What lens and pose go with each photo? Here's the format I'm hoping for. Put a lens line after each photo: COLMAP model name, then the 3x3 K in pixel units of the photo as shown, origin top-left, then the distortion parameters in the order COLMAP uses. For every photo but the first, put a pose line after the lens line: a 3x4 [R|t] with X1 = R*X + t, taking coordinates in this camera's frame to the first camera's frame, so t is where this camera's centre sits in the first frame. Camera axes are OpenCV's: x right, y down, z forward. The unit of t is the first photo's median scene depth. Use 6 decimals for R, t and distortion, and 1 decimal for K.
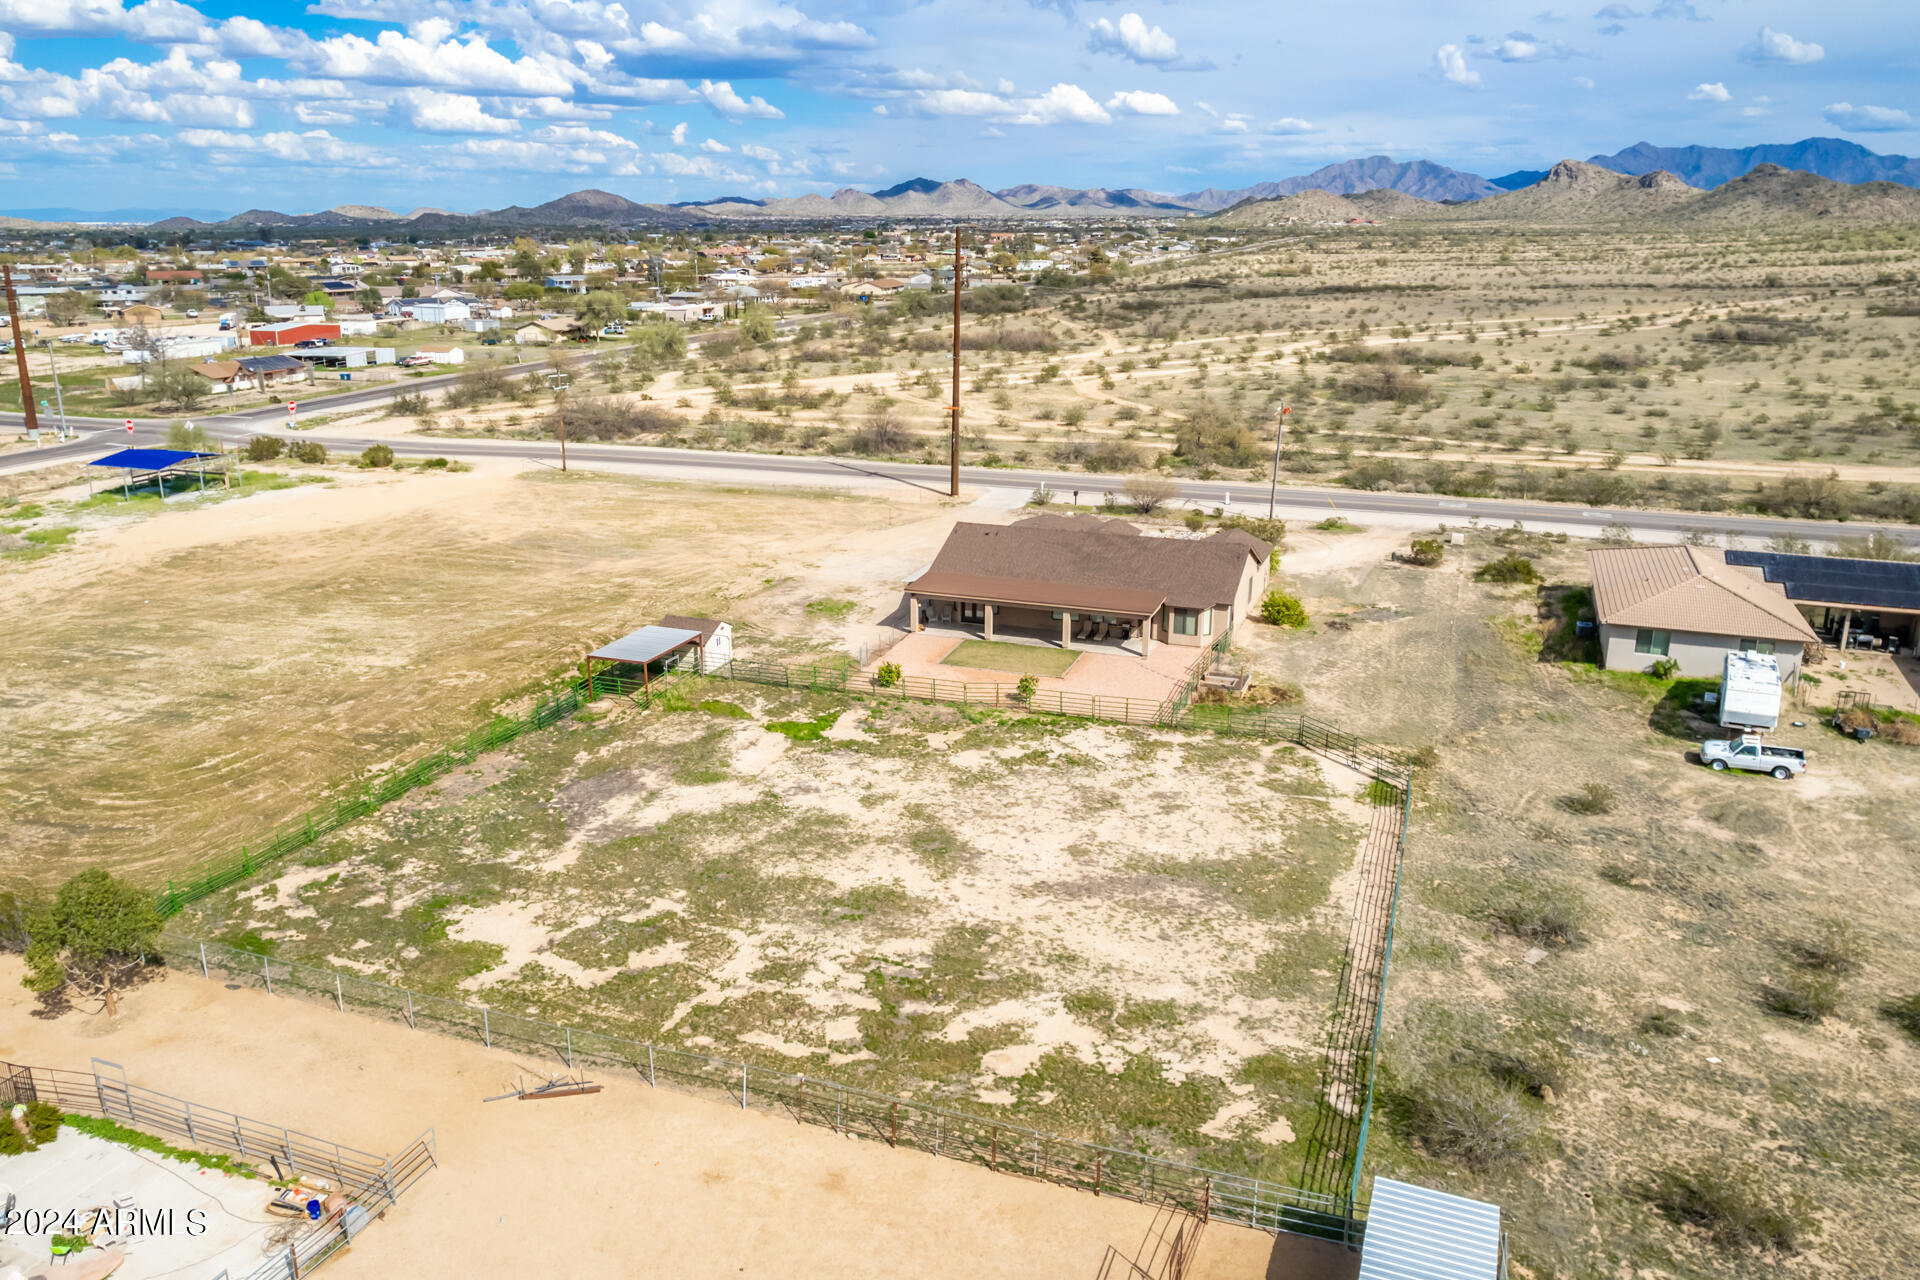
lens RADIAL K [[1462.5, 0, 960.0], [0, 1462.5, 626.0], [0, 0, 1]] dist [-0.073371, 0.050529]
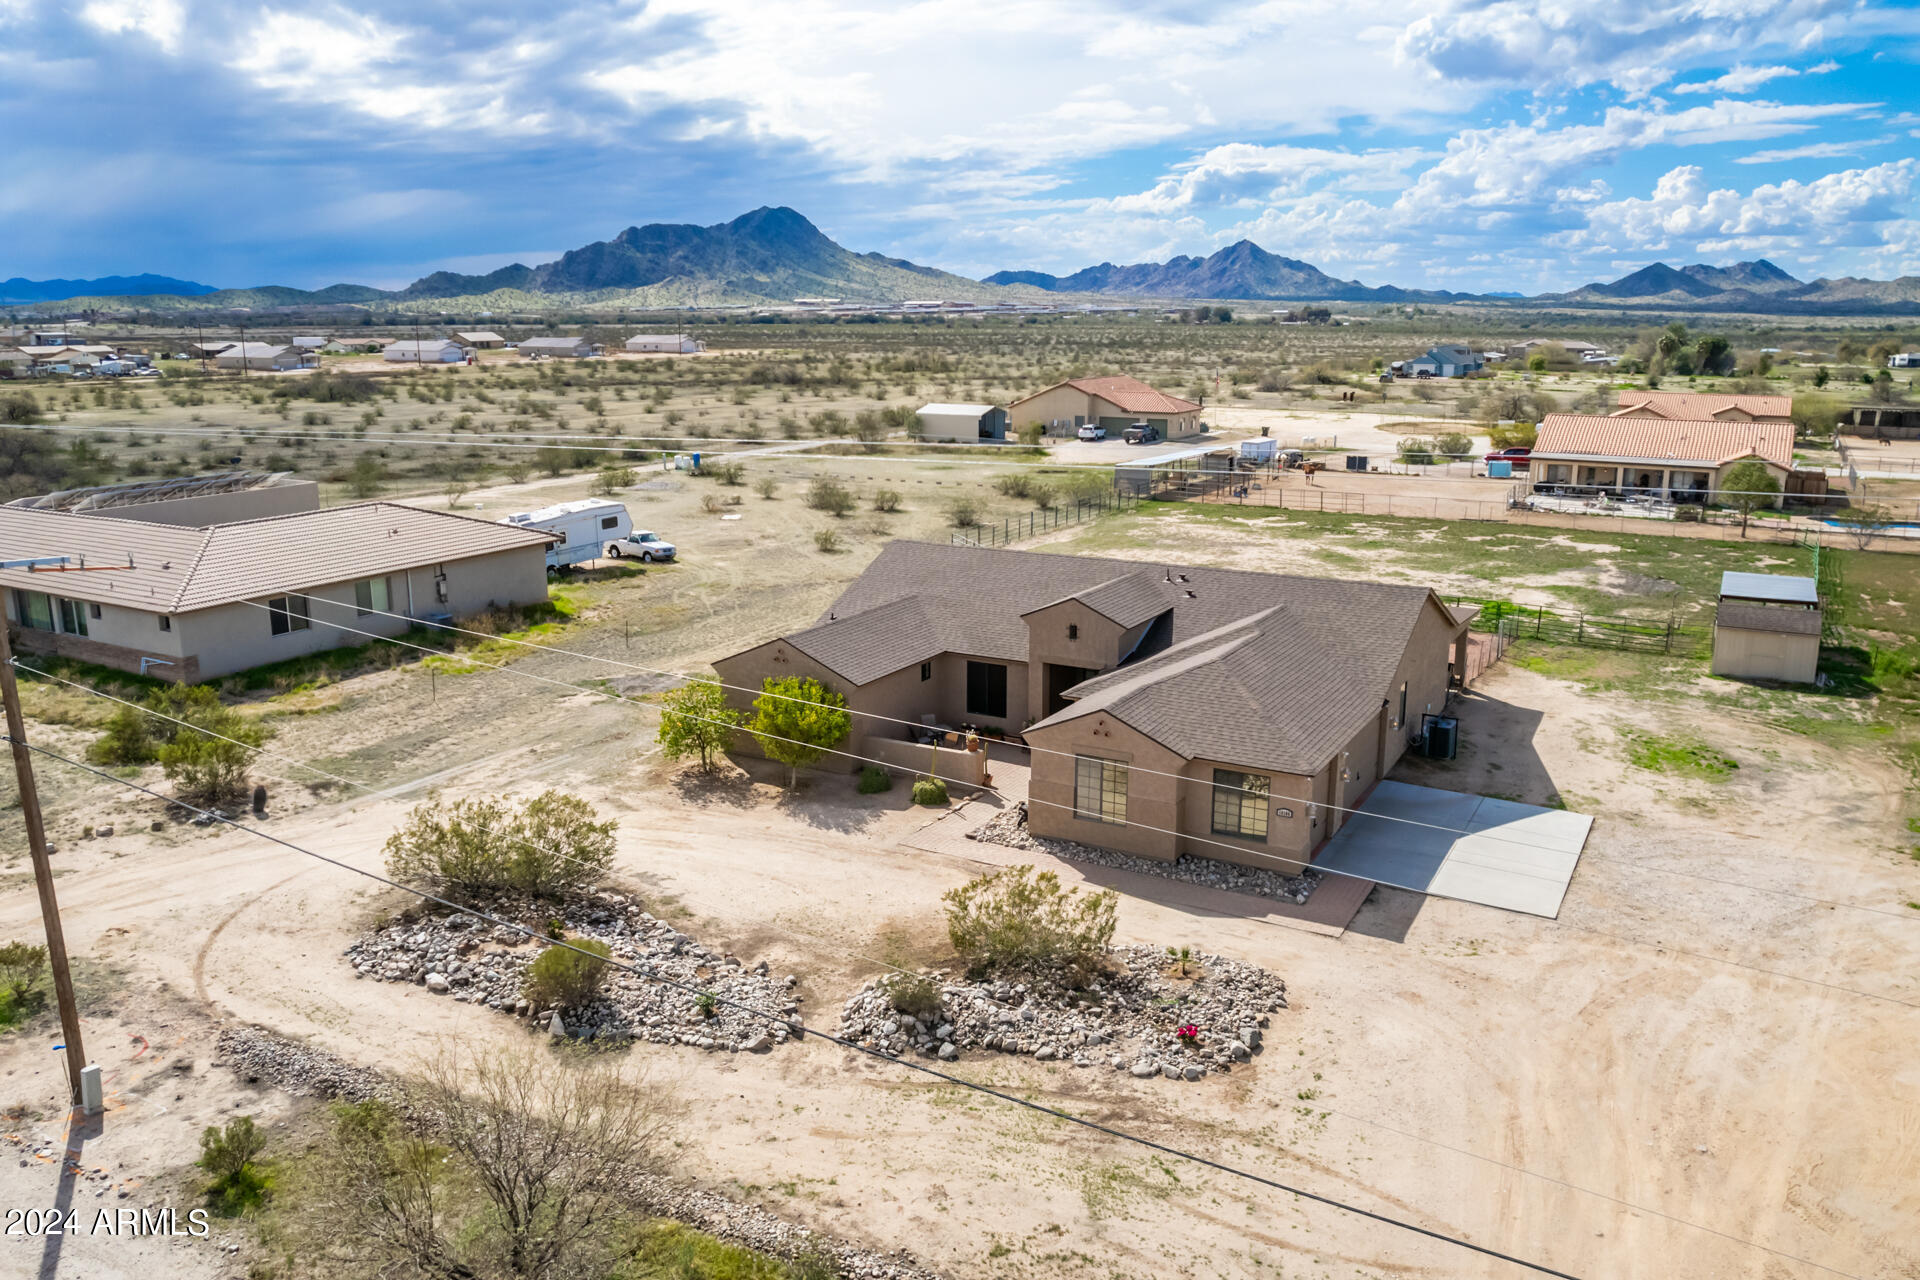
lens RADIAL K [[1462.5, 0, 968.5], [0, 1462.5, 624.0], [0, 0, 1]] dist [-0.073371, 0.050529]
pose [[-0.988162, -0.035321, 0.149292, 0.089388], [0.039292, 0.882408, 0.468840, -0.342946], [-0.148297, 0.469156, -0.870575, 1.726567]]
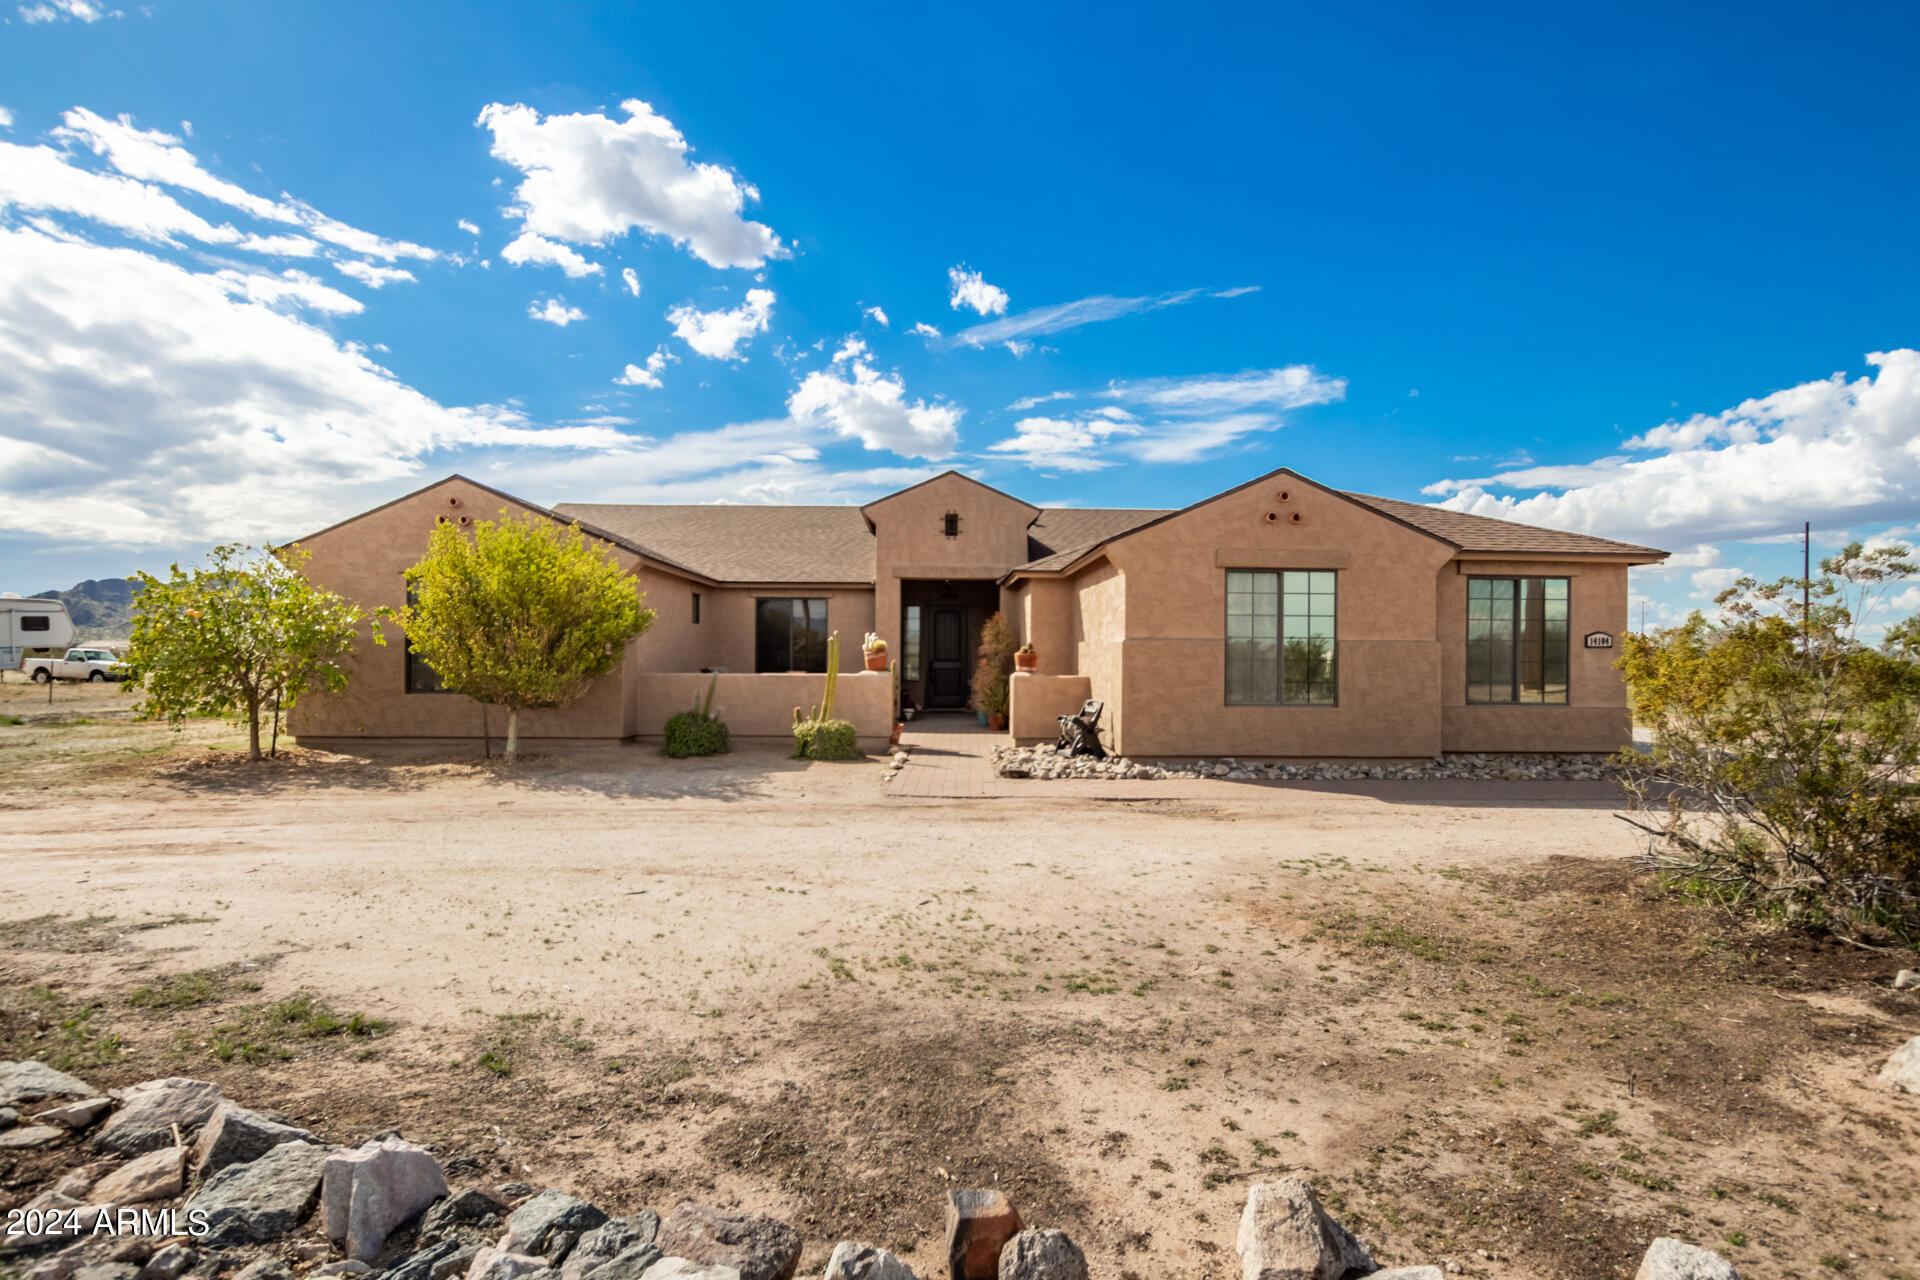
lens RADIAL K [[955.5, 0, 950.2], [0, 955.5, 651.2], [0, 0, 1]] dist [-0.028660, -0.002605]
pose [[-0.931212, -0.008509, -0.364379, 0.218841], [-0.106437, 0.962498, 0.249536, -0.106833], [0.348591, 0.271154, -0.897196, 1.457928]]
